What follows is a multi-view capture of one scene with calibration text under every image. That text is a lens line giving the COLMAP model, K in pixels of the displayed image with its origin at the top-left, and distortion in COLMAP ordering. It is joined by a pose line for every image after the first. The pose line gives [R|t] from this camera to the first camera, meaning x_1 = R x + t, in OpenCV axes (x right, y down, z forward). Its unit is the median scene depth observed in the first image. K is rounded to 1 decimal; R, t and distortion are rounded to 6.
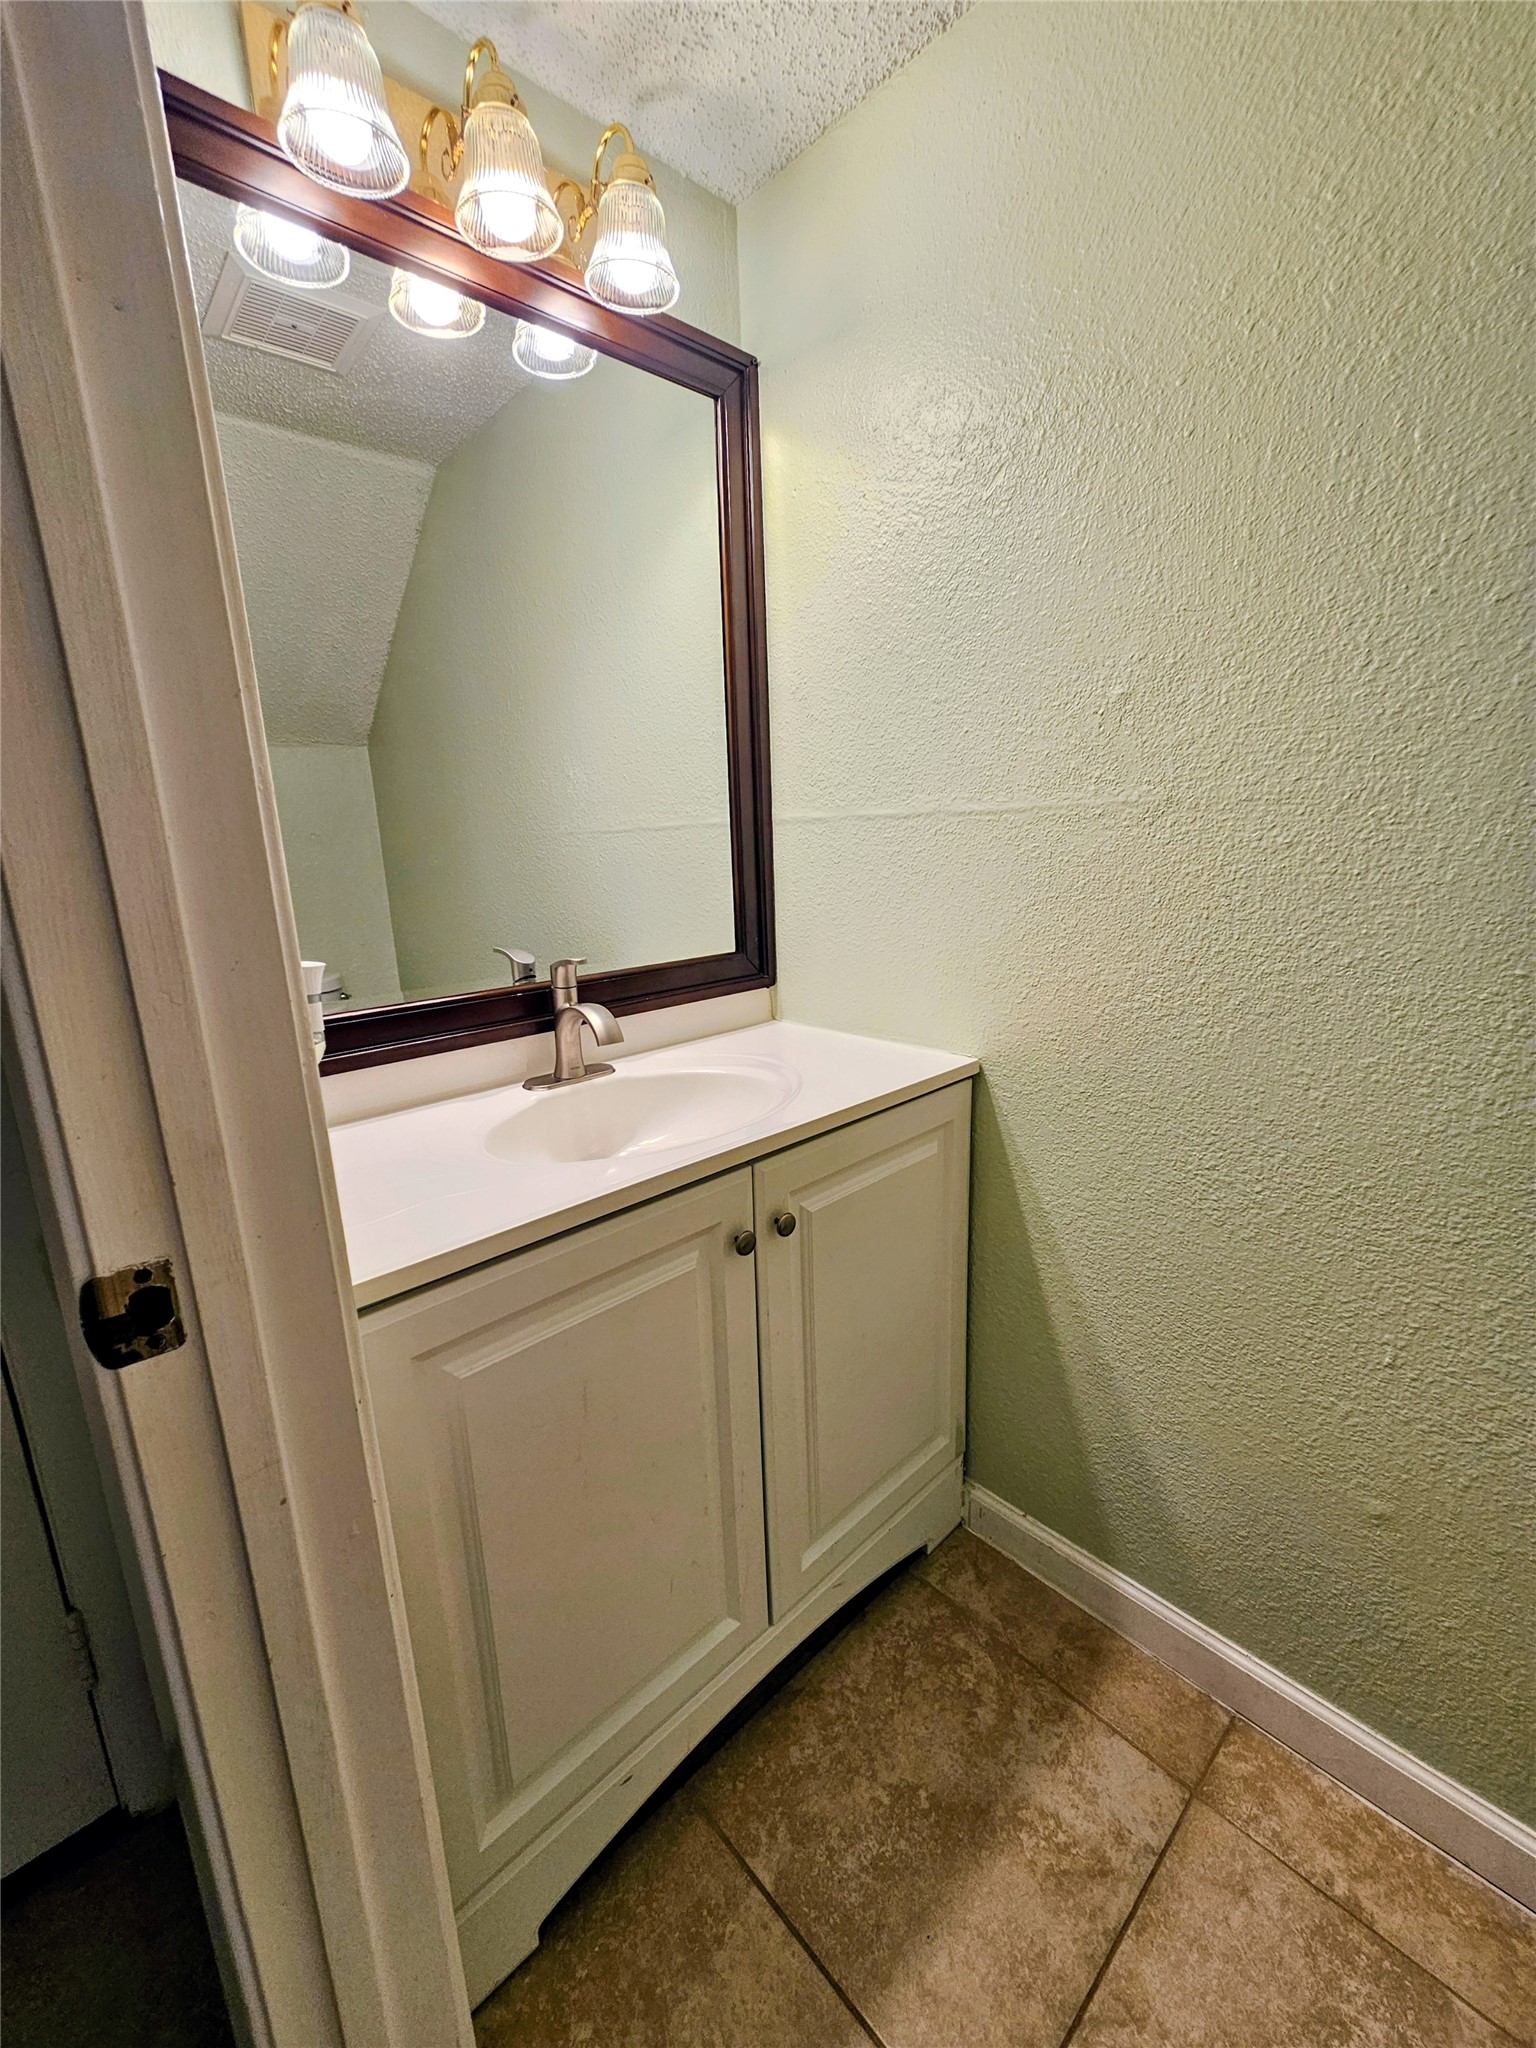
lens RADIAL K [[849.1, 0, 761.4], [0, 849.1, 1014.9], [0, 0, 1]] dist [0.000294, -0.000852]
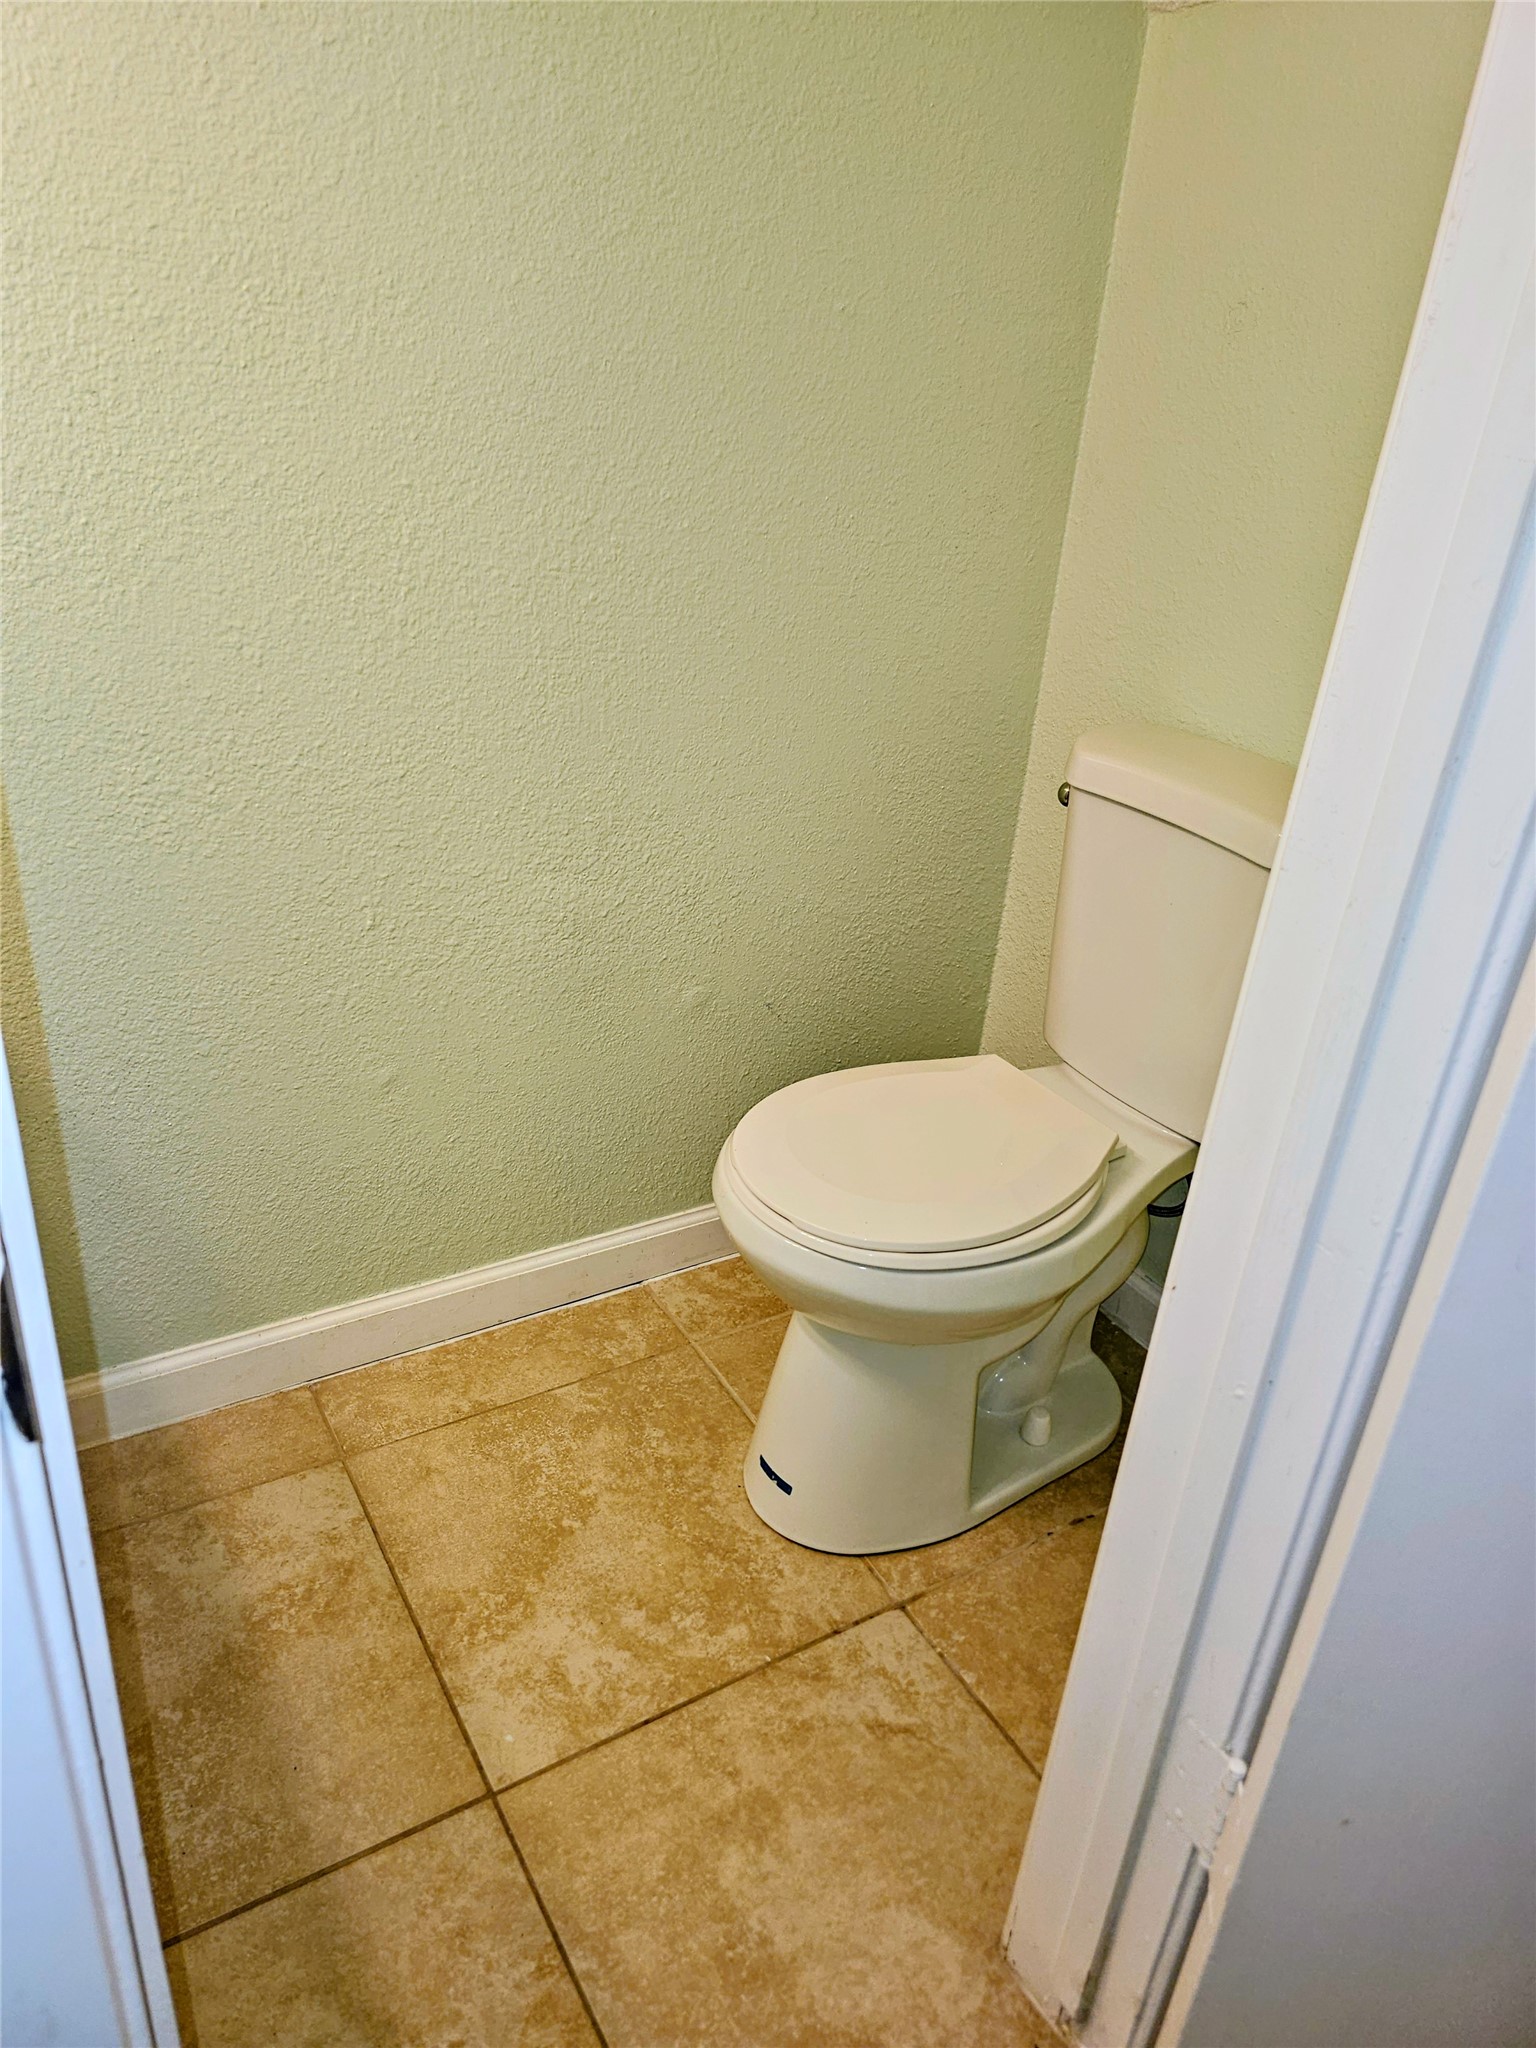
lens RADIAL K [[1429.2, 0, 768.0], [0, 1429.2, 1024.0], [0, 0, 1]] dist [0.049465, -0.053531]
pose [[0.171826, -0.377169, 0.910065, -0.711799], [0.125331, 0.924668, 0.359558, -0.014019], [-0.977122, 0.052278, 0.206153, 0.232801]]
